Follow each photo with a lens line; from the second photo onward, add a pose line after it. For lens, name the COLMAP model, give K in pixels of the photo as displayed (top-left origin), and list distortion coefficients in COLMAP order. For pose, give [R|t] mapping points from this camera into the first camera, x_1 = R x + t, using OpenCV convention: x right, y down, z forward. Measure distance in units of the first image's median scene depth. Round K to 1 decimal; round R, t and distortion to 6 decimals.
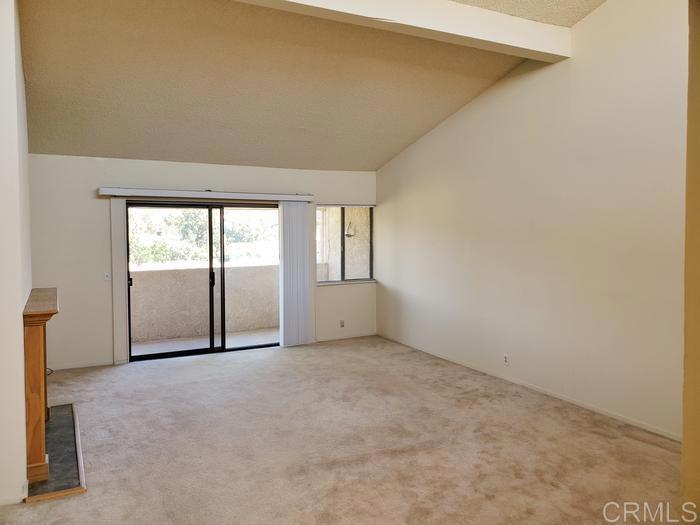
lens RADIAL K [[567.3, 0, 345.5], [0, 567.3, 257.3], [0, 0, 1]] dist [0.075926, 0.007350]
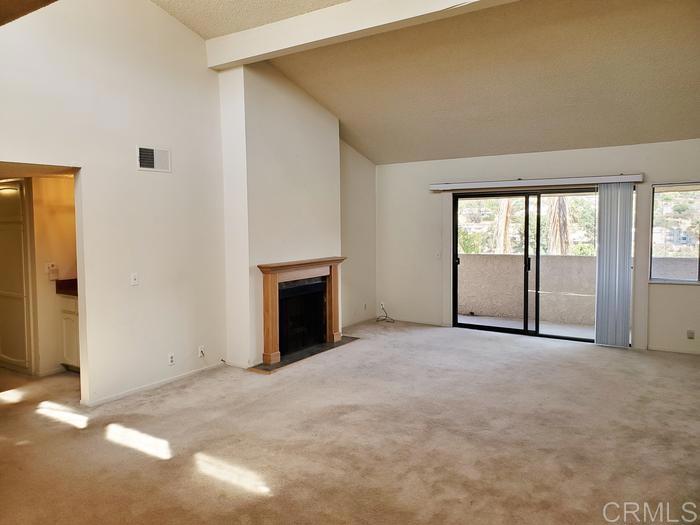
lens RADIAL K [[567.3, 0, 345.8], [0, 567.3, 262.4], [0, 0, 1]] dist [0.075926, 0.007350]
pose [[0.463069, 0.060304, -0.884268, 0.535126], [-0.042411, 0.998047, 0.045854, 0.000915], [0.885307, 0.016269, 0.464722, 0.222110]]
